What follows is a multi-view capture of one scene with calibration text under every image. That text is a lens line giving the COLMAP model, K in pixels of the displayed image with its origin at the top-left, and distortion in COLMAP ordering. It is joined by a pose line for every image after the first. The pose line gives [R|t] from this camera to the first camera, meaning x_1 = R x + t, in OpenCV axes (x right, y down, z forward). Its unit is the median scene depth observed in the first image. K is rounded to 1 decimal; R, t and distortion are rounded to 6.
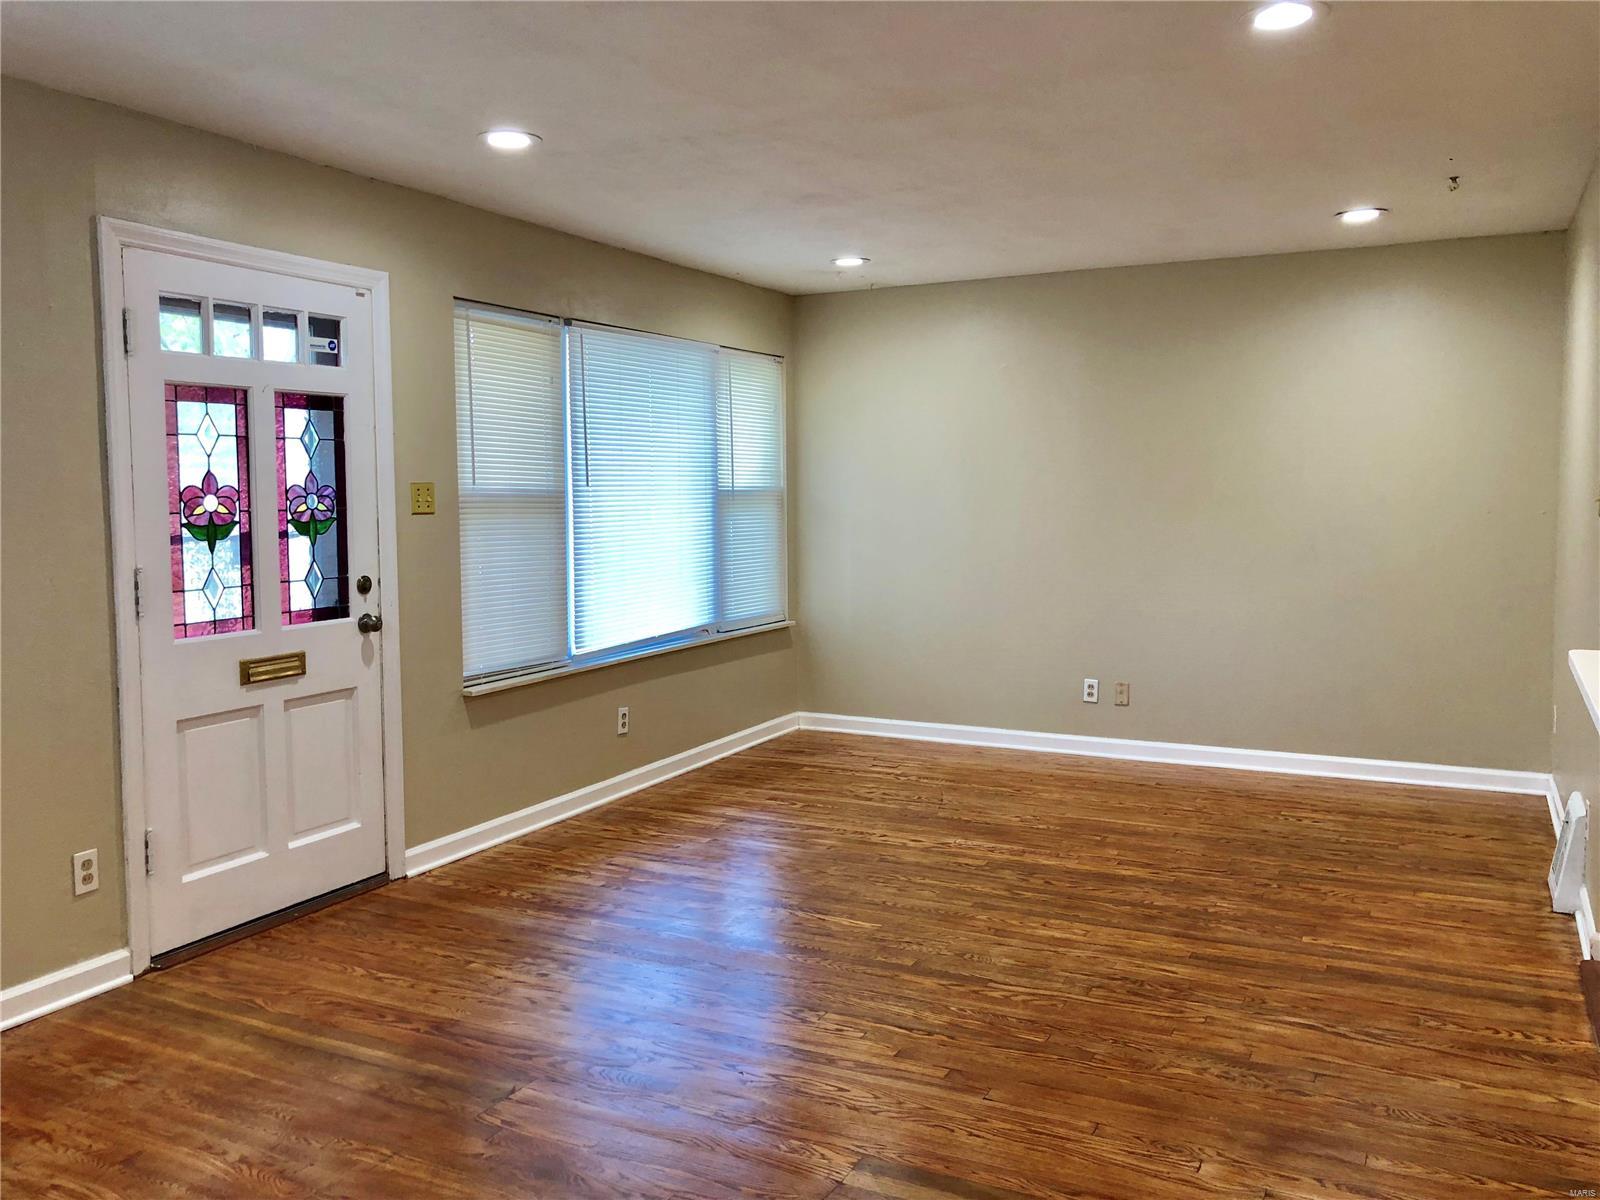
lens RADIAL K [[1330.3, 0, 805.7], [0, 1330.3, 604.9], [0, 0, 1]] dist [0.054025, -0.061052]
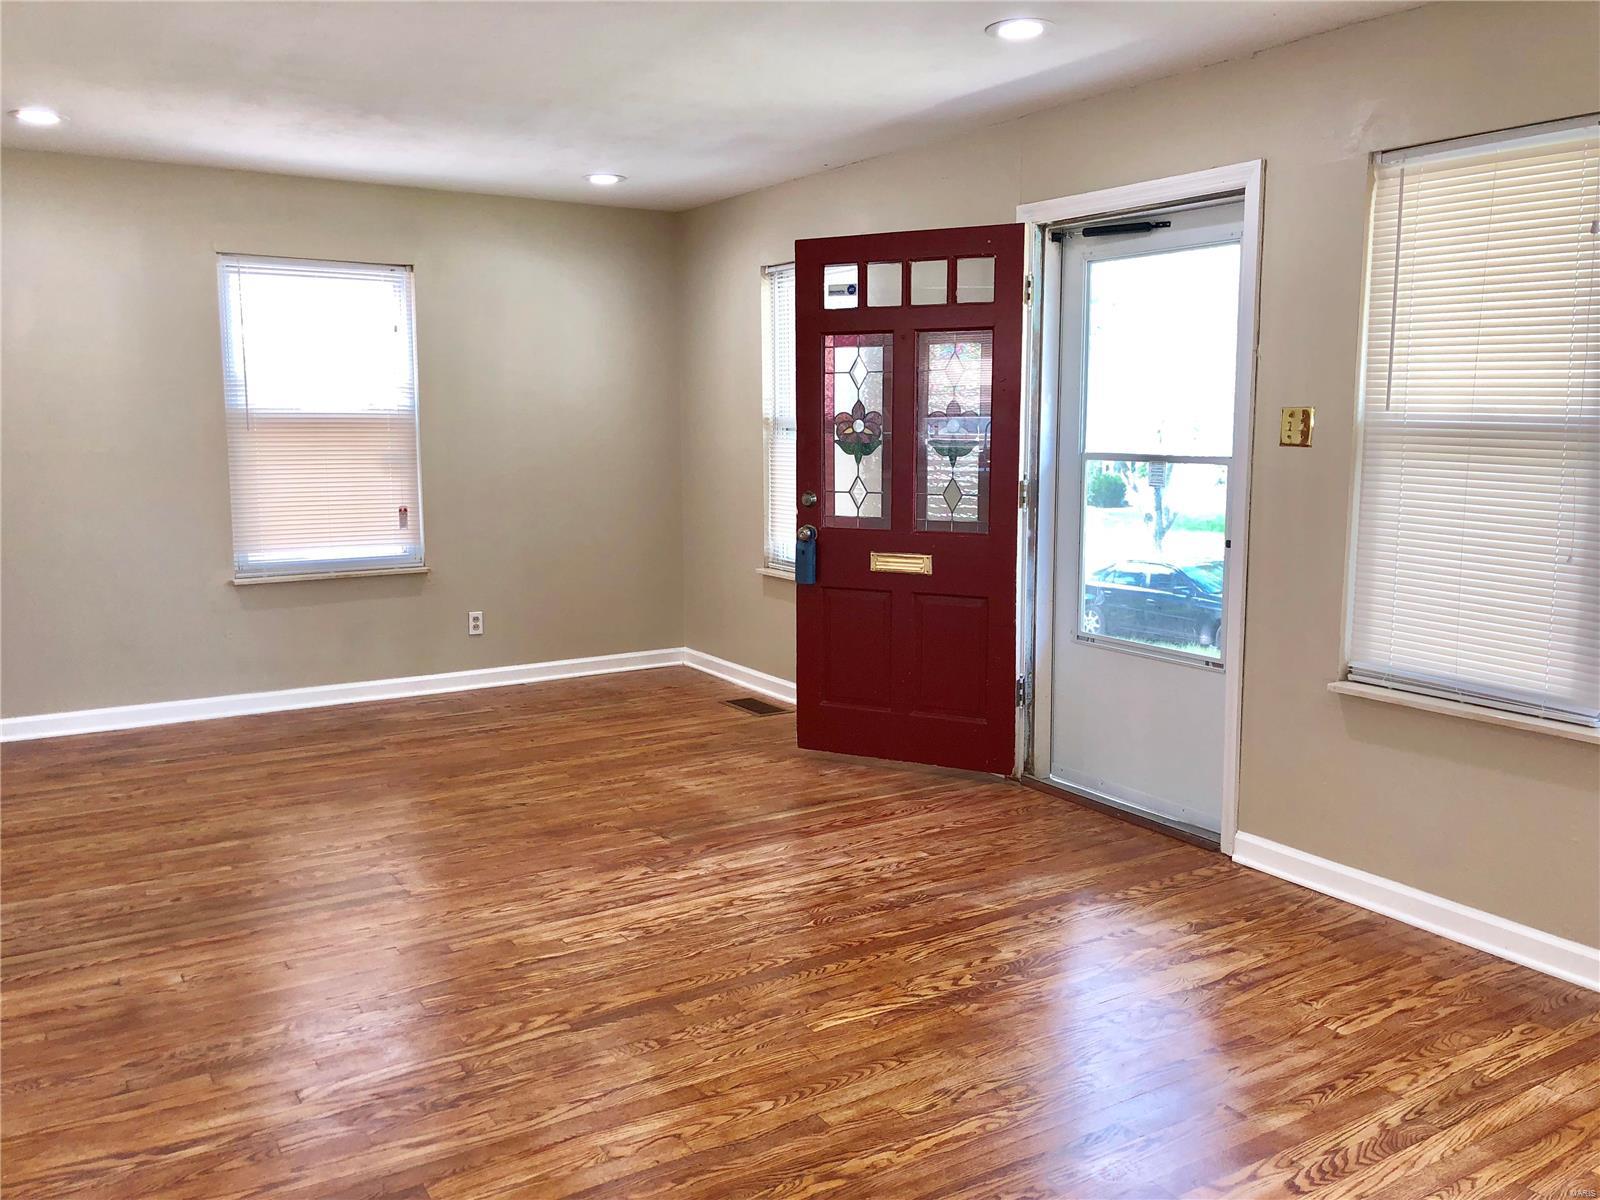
lens RADIAL K [[1330.3, 0, 810.5], [0, 1330.3, 591.7], [0, 0, 1]] dist [0.054025, -0.061052]
pose [[-0.521037, 0.119388, -0.845143, 0.728639], [-0.078076, 0.979351, 0.186482, -0.141742], [0.849955, 0.163149, -0.500957, 1.511970]]
